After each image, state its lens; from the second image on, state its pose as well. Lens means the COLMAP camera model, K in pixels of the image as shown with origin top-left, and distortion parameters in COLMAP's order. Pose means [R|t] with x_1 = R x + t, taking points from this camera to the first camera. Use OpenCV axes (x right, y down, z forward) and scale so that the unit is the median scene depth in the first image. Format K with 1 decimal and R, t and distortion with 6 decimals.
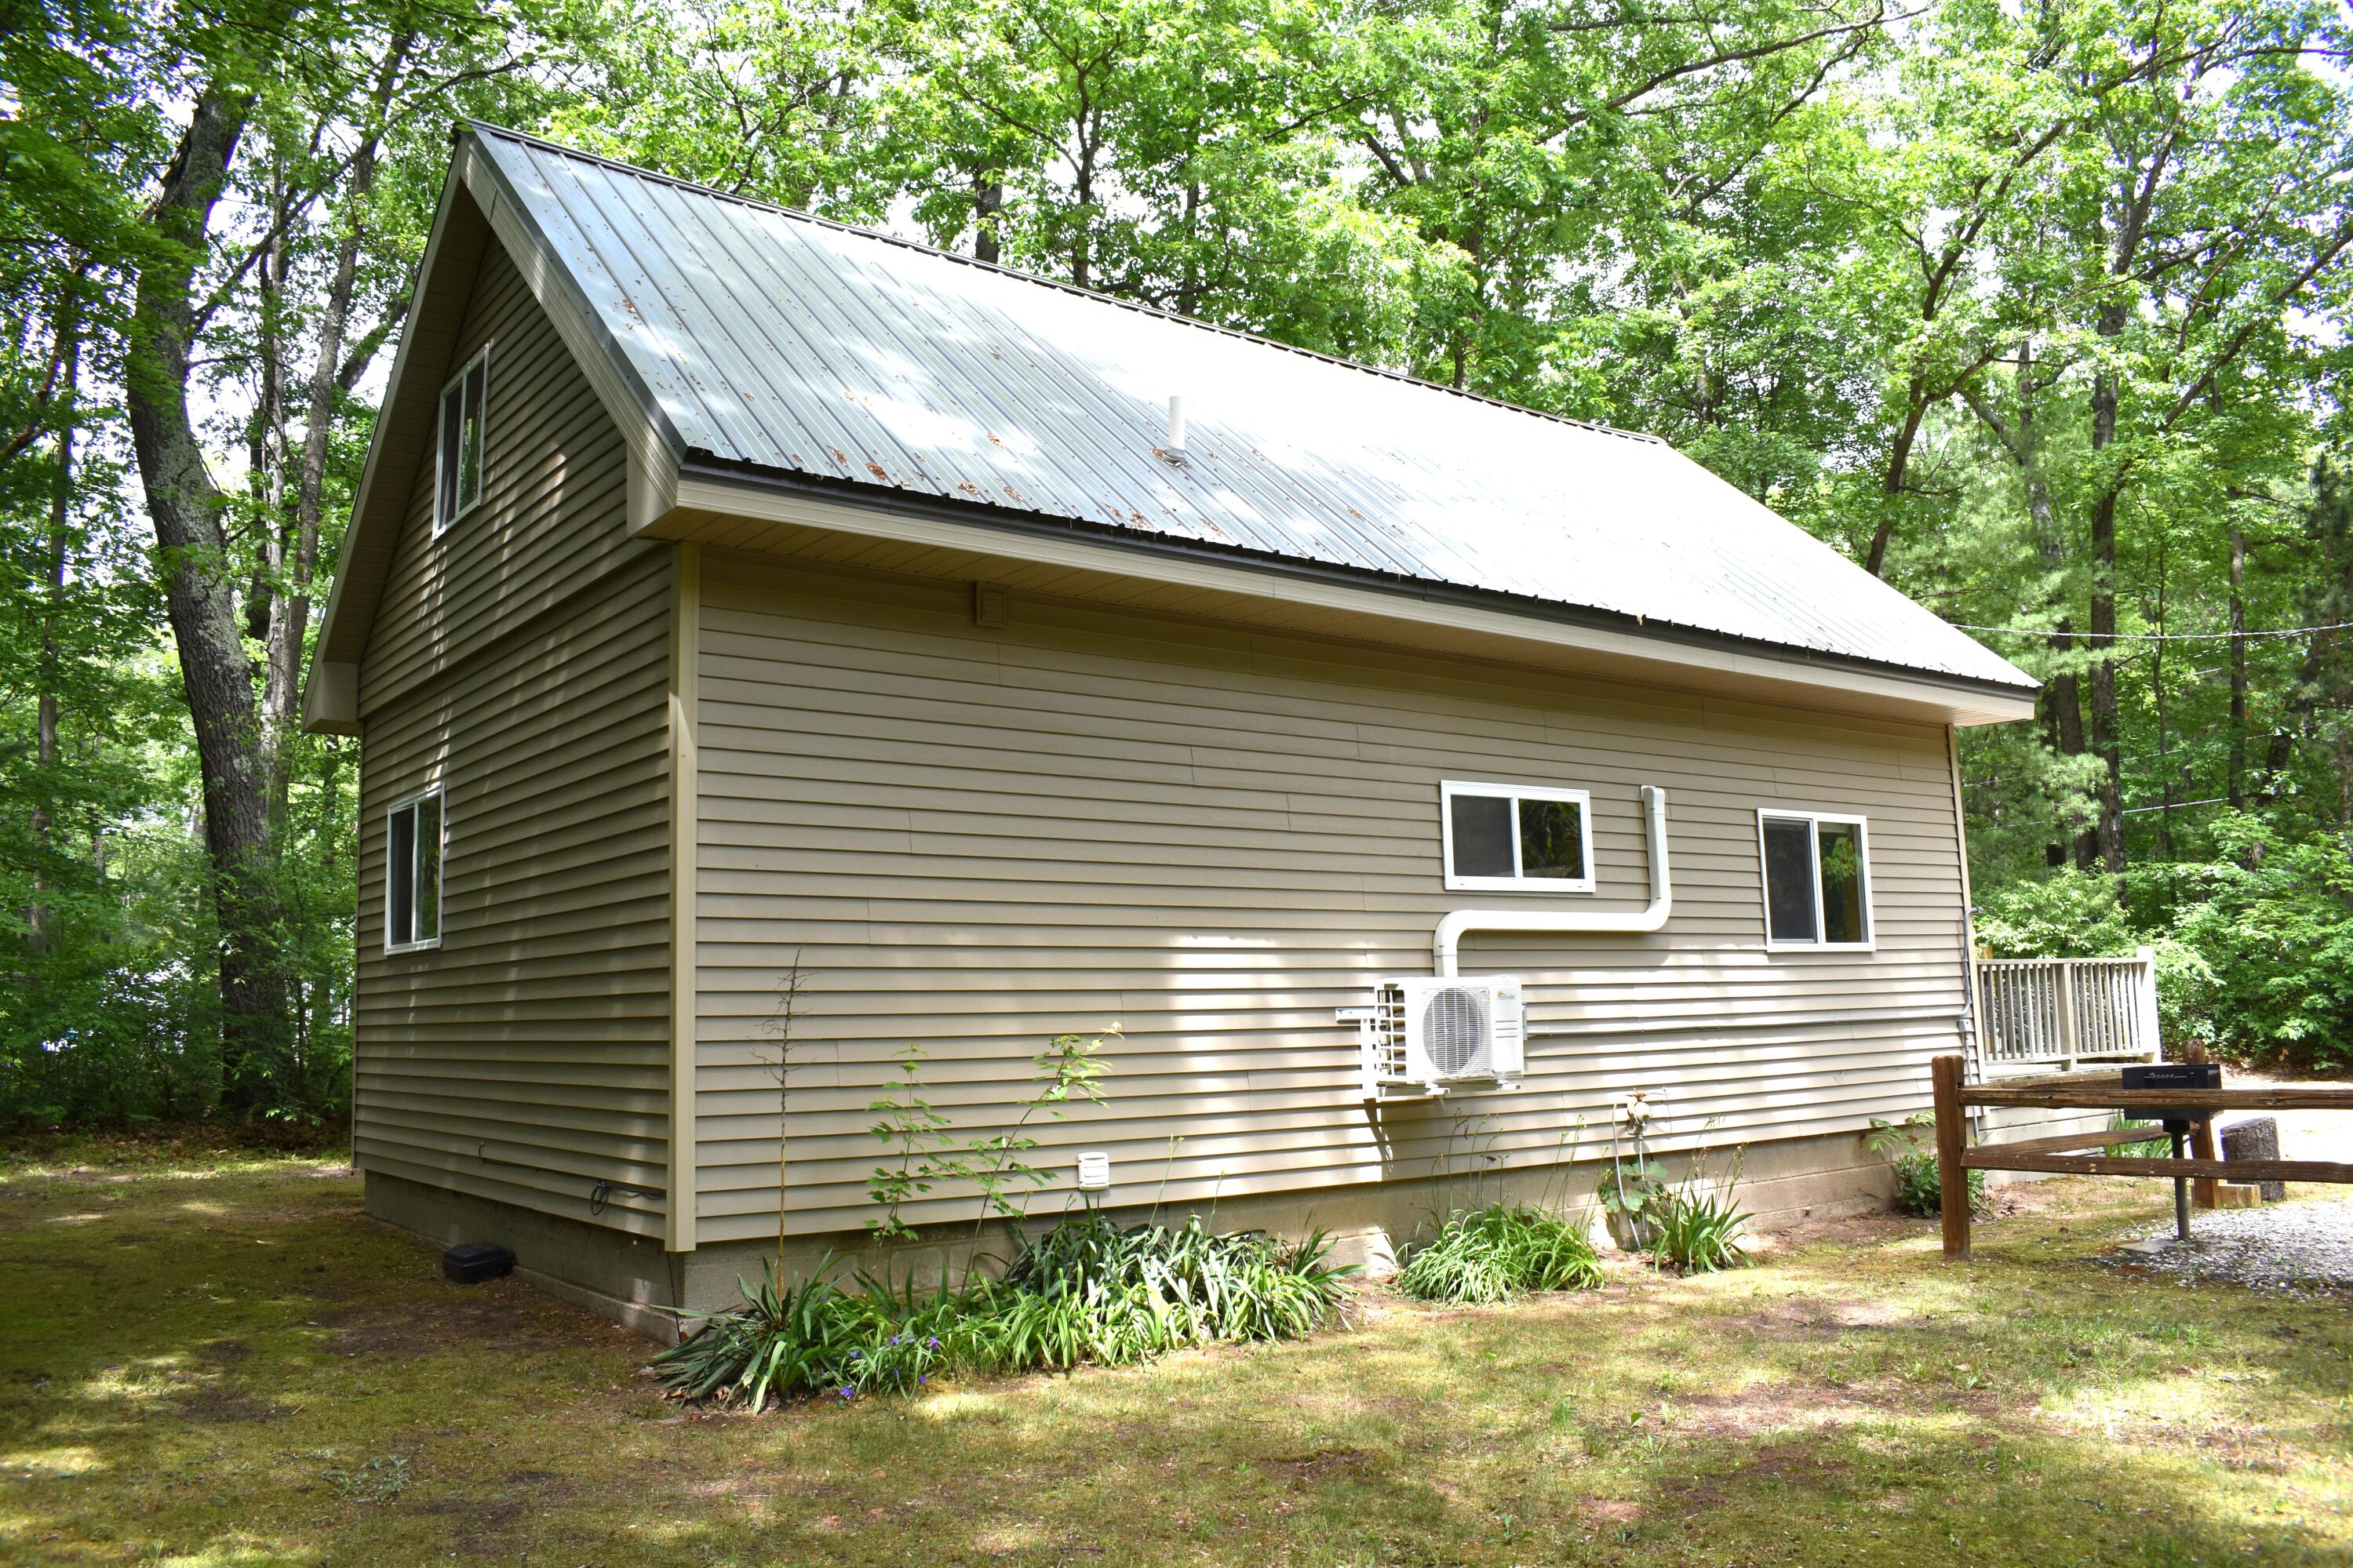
lens RADIAL K [[1835.5, 0, 1176.5], [0, 1835.5, 784.0], [0, 0, 1]] dist [-0.088643, -0.000823]
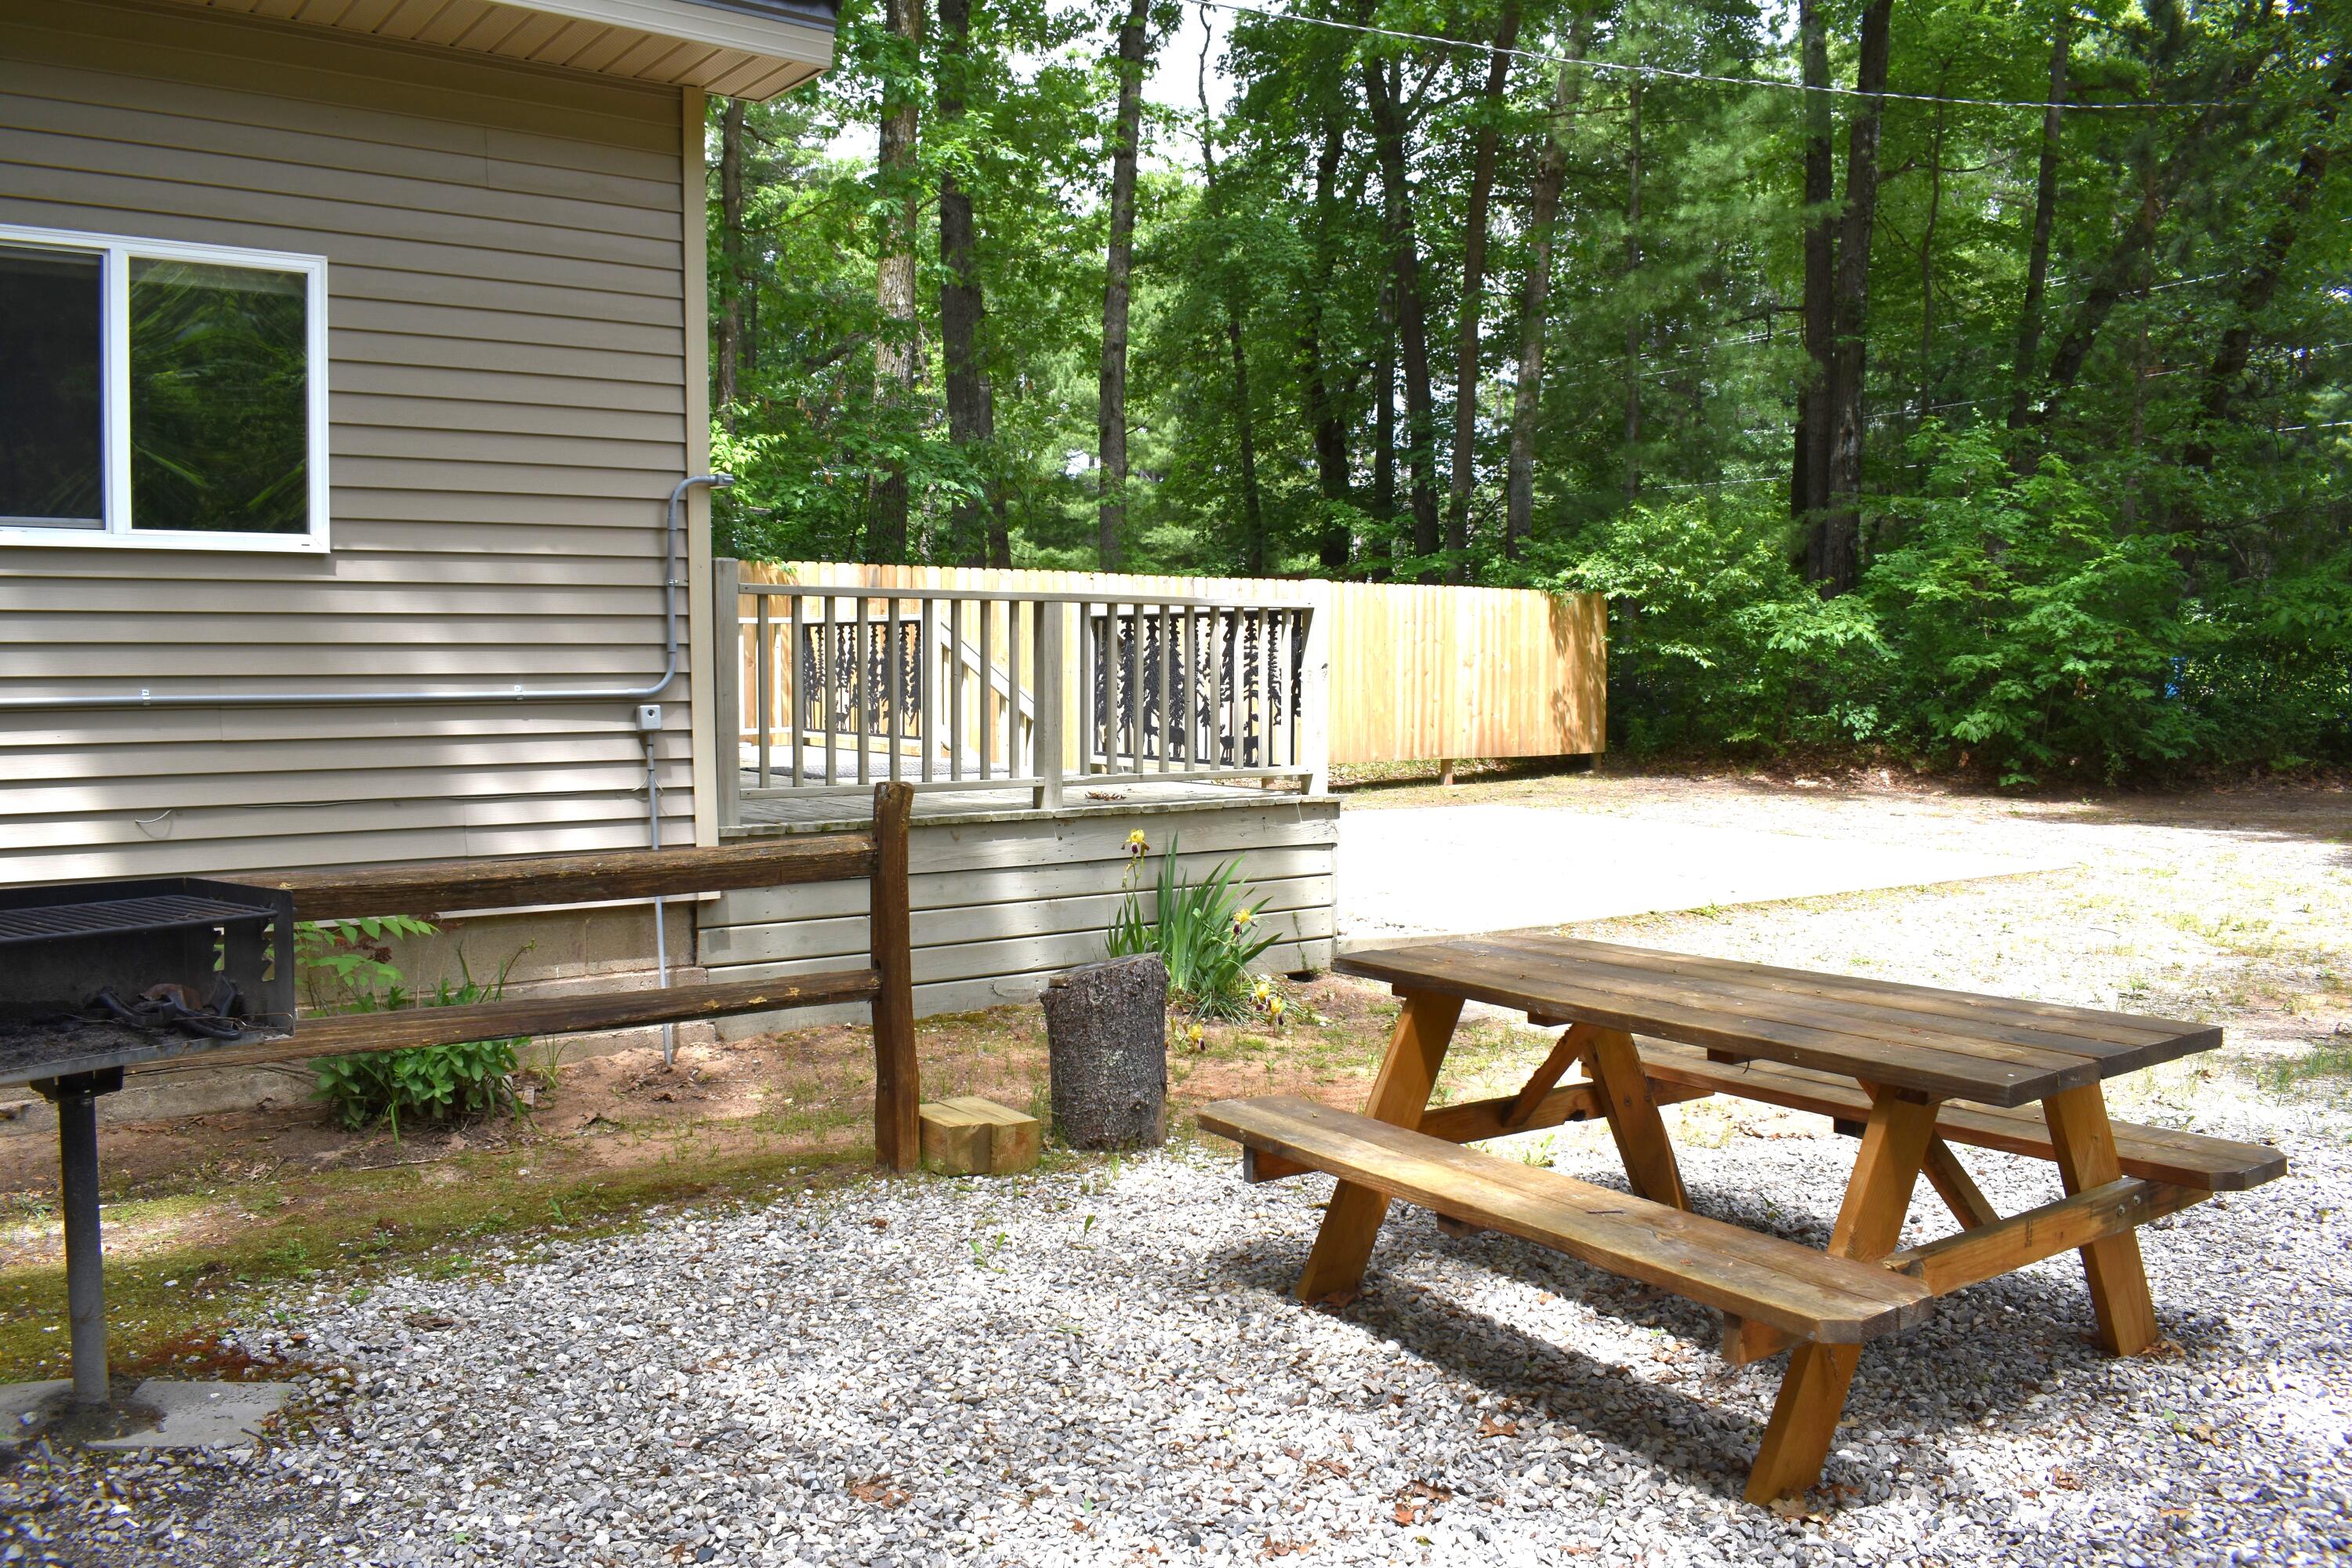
lens RADIAL K [[1834.9, 0, 1176.0], [0, 1834.9, 784.0], [0, 0, 1]] dist [-0.088643, -0.000823]
pose [[0.999682, 0.025233, -0.000360, 0.310356], [-0.024689, 0.980883, 0.193027, 0.029128], [0.005223, -0.192957, 0.981193, 0.279398]]
